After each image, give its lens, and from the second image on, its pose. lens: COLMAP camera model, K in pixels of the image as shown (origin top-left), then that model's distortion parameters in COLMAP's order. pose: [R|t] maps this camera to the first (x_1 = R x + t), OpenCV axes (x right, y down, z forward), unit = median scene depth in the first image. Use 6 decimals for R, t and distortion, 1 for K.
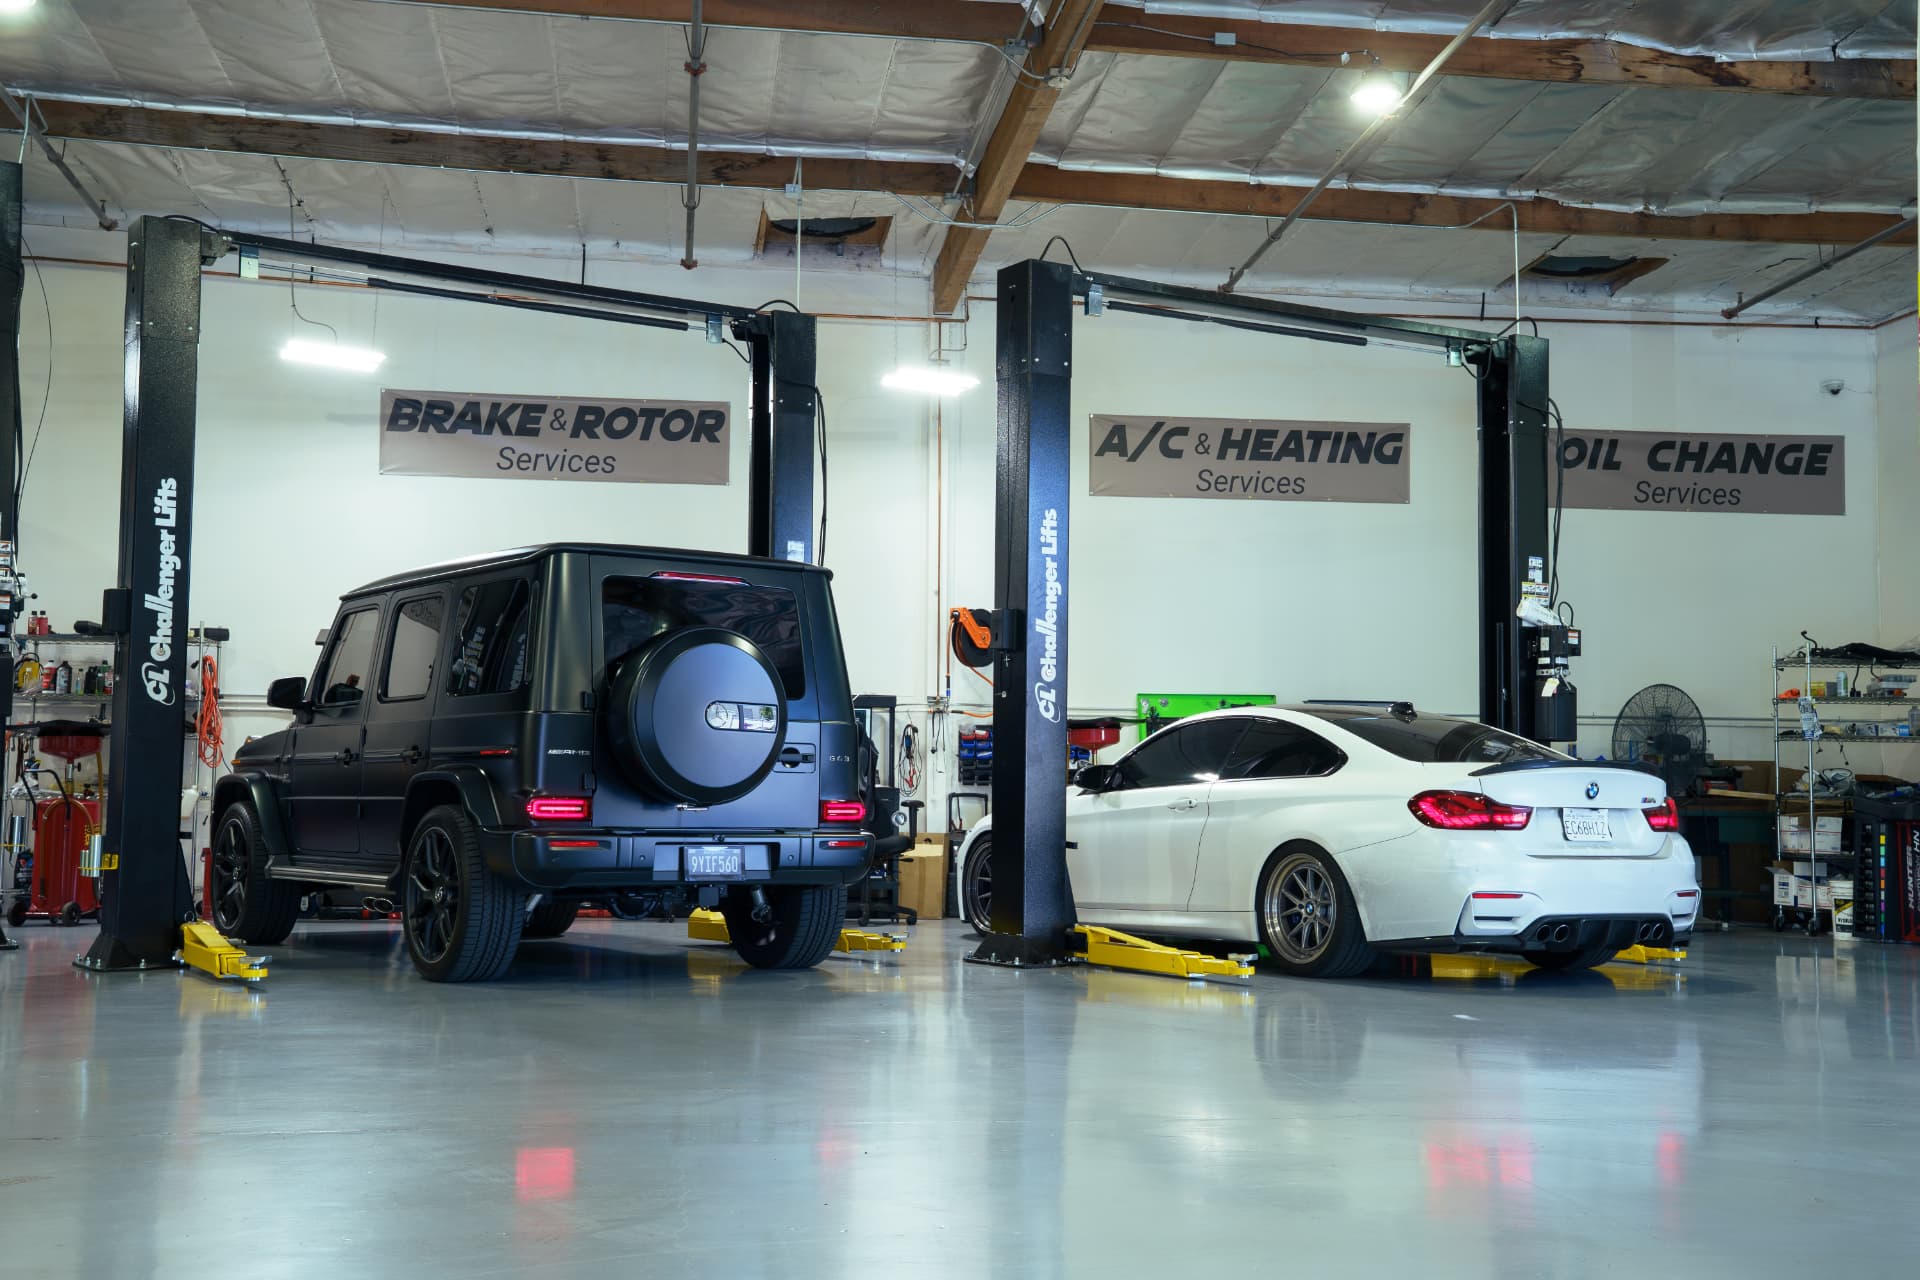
lens RADIAL K [[2202.8, 0, 958.6], [0, 2202.8, 637.5], [0, 0, 1]] dist [0.129203, 0.000000]
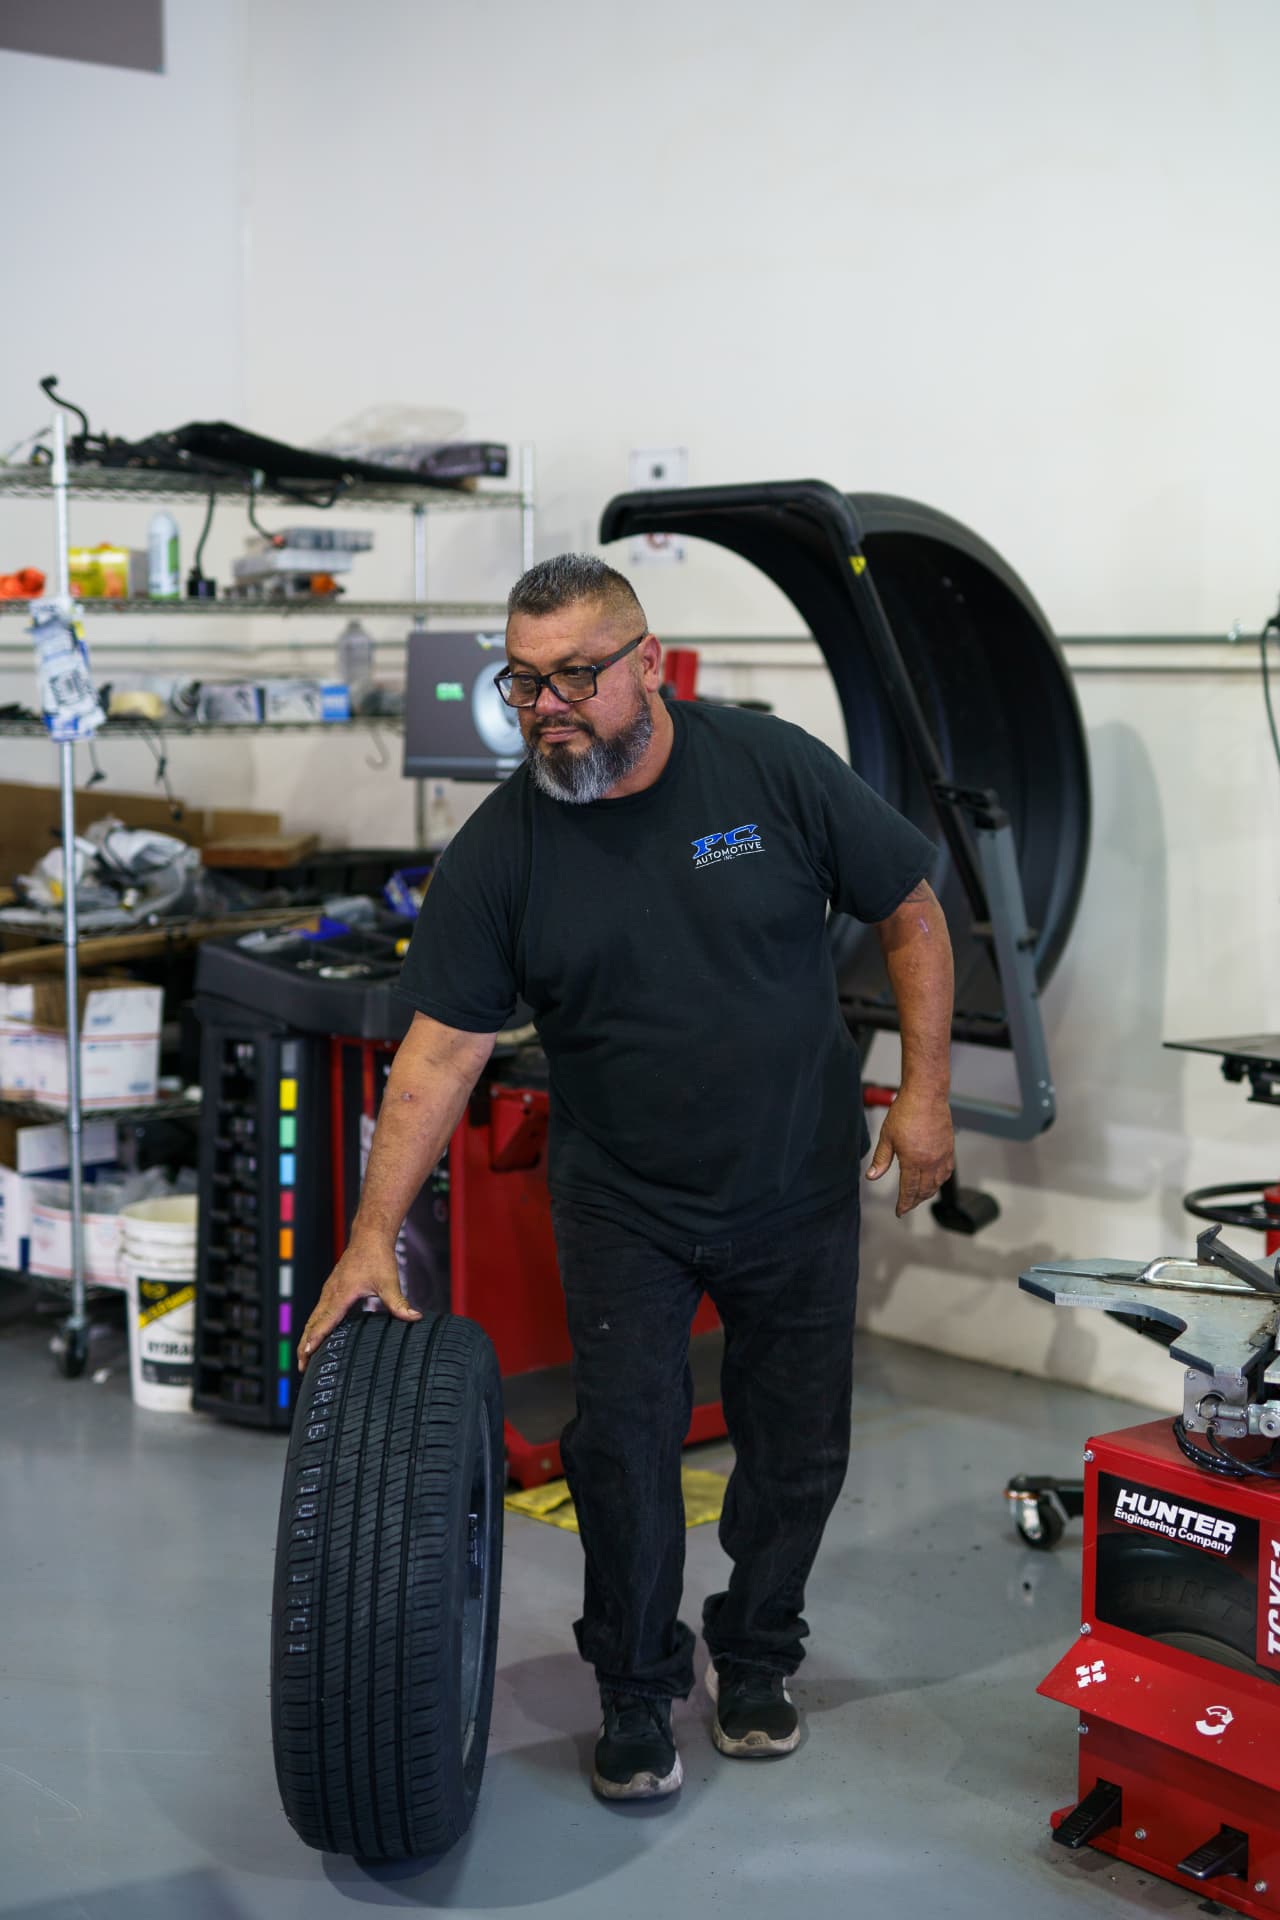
lens RADIAL K [[2804.9, 0, 636.7], [0, 2804.9, 958.3], [0, 0, 1]] dist [0.025336, 0.000000]
pose [[0.853625, -0.061934, 0.517194, 0.244732], [-0.029303, 0.985624, 0.166392, 0.009086], [-0.520064, -0.157192, 0.839538, 0.631086]]
